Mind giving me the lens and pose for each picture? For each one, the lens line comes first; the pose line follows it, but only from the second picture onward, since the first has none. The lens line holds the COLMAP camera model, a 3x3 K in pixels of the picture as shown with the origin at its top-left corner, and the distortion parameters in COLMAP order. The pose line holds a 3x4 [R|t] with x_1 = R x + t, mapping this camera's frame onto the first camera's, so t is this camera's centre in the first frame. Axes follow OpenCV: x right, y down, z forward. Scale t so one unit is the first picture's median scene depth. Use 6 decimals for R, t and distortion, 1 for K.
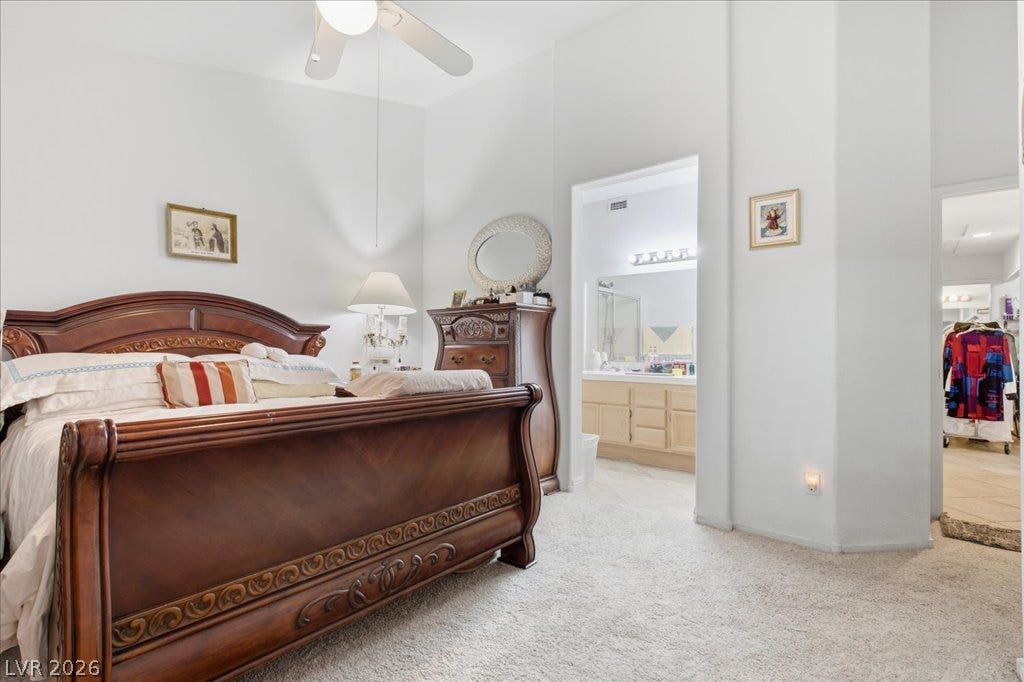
lens RADIAL K [[466.7, 0, 512.4], [0, 466.7, 343.1], [0, 0, 1]] dist [0.001107, 0.000291]
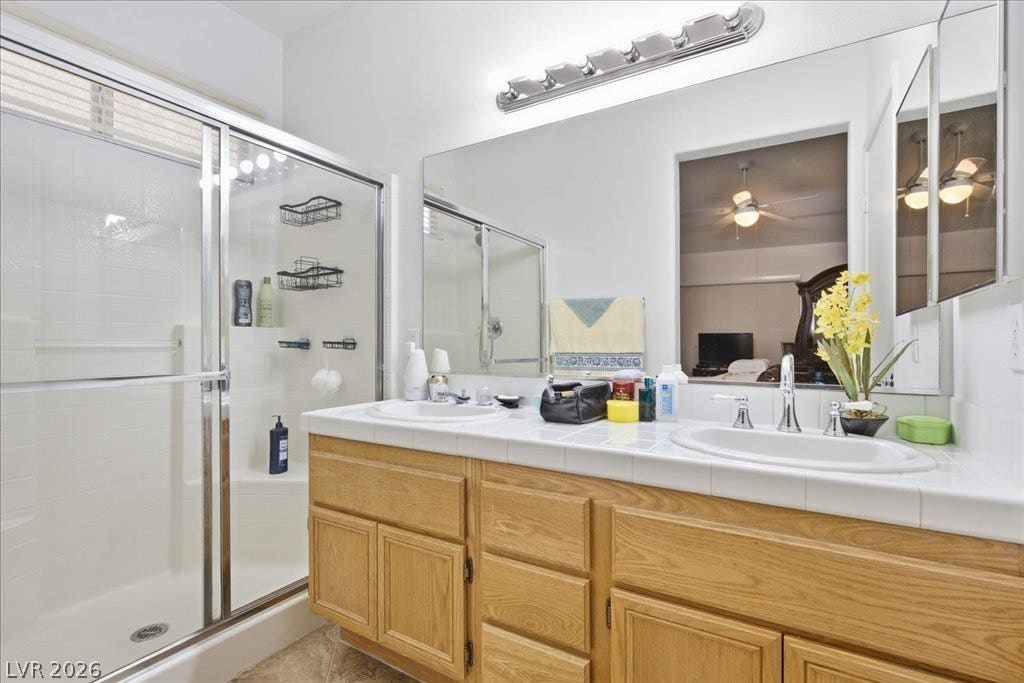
lens RADIAL K [[466.7, 0, 512.9], [0, 466.7, 344.0], [0, 0, 1]] dist [0.001107, 0.000291]
pose [[0.990116, 0.000440, 0.140247, 0.231505], [-0.000503, 1.000000, 0.000412, 0.016315], [-0.140247, -0.000479, 0.990116, 0.695657]]
